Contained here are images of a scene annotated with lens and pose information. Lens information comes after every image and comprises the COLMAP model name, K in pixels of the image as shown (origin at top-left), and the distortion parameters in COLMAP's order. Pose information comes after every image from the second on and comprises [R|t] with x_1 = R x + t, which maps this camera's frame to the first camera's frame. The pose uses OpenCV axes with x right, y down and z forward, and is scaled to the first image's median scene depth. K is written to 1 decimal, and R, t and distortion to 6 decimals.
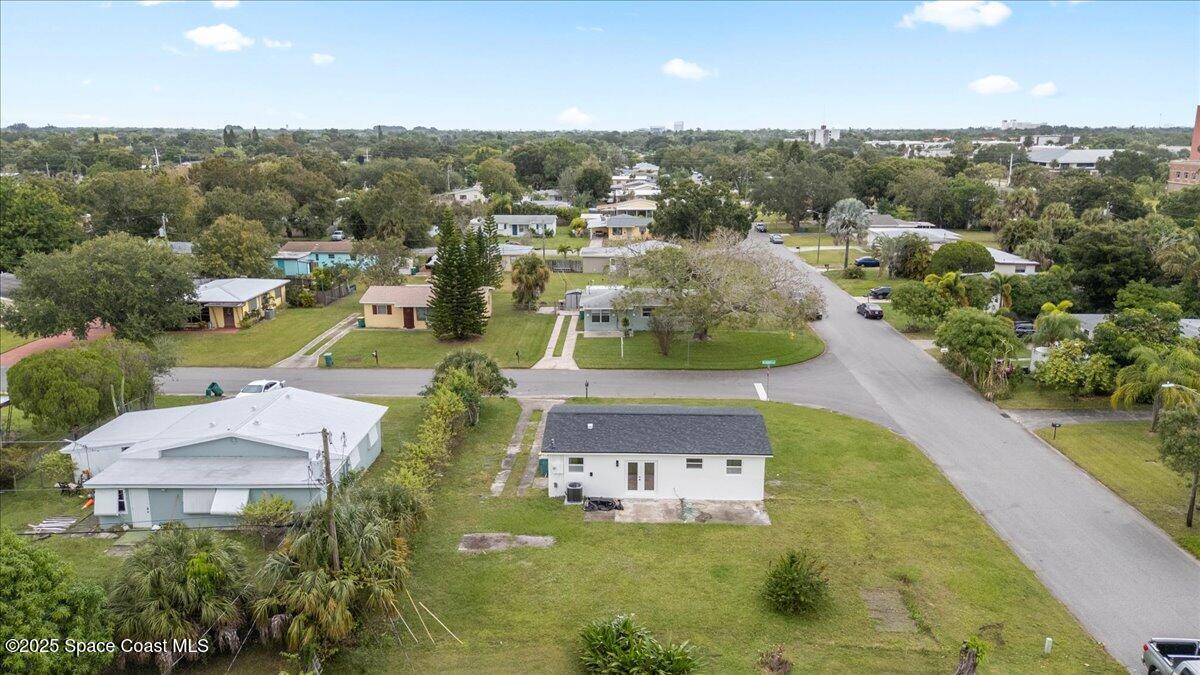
lens RADIAL K [[884.3, 0, 601.6], [0, 884.3, 317.0], [0, 0, 1]] dist [0.075421, -0.073239]
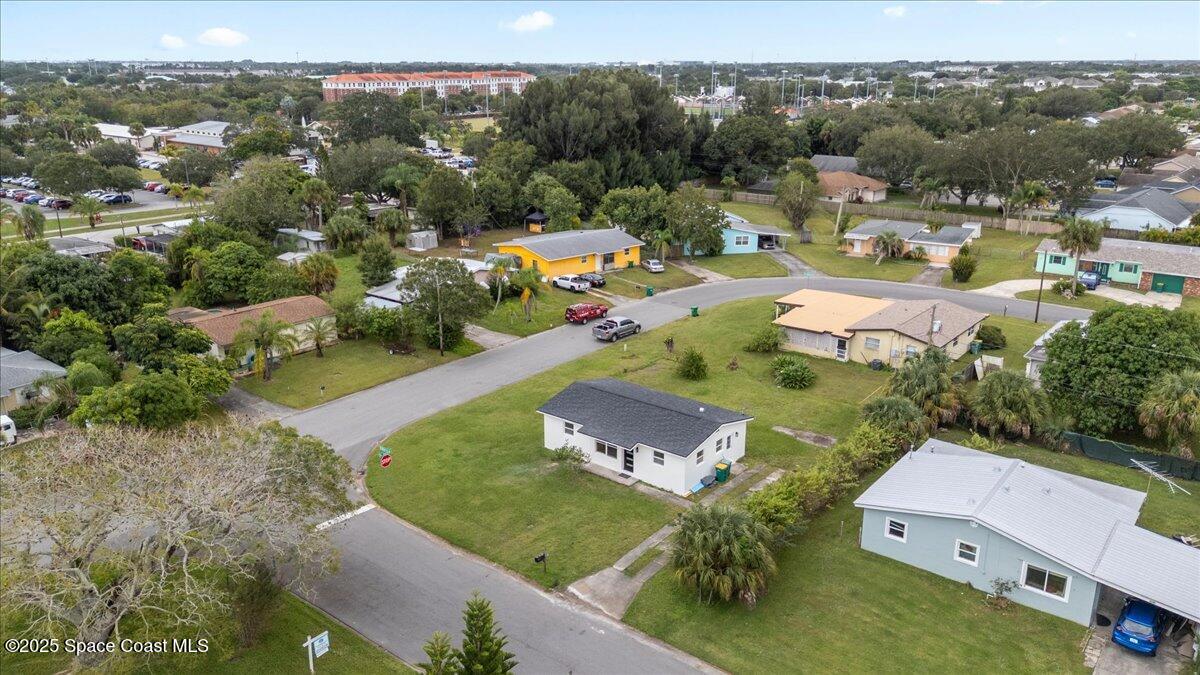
lens RADIAL K [[875.9, 0, 601.9], [0, 875.9, 325.7], [0, 0, 1]] dist [0.104681, -0.152313]
pose [[-0.795445, -0.171479, 0.581259, -0.588421], [0.126710, 0.890874, 0.436220, -0.522976], [-0.592631, 0.420640, -0.686913, 1.897793]]
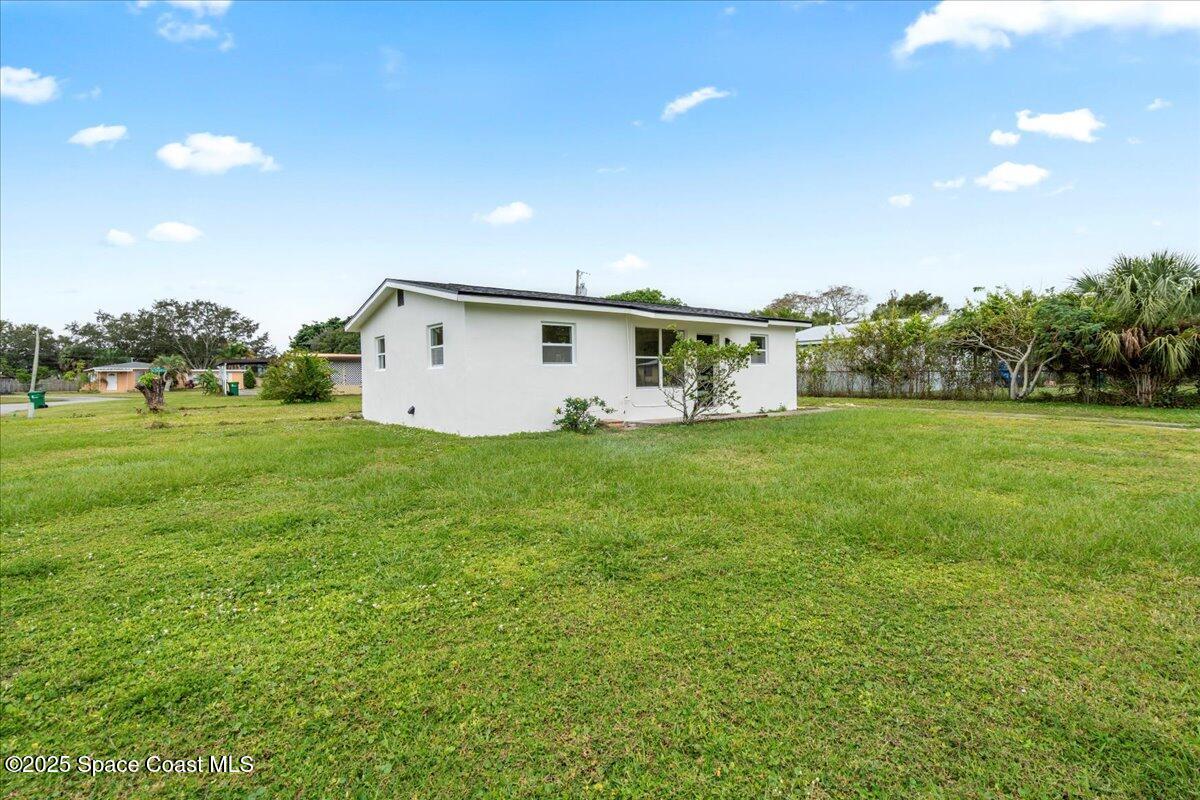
lens RADIAL K [[548.9, 0, 602.7], [0, 548.9, 389.5], [0, 0, 1]] dist [-0.009769, 0.005160]
pose [[-0.763489, 0.026336, -0.645283, 0.287624], [-0.120055, 0.975965, 0.181879, 0.108718], [0.634564, 0.216332, -0.741977, 1.346585]]
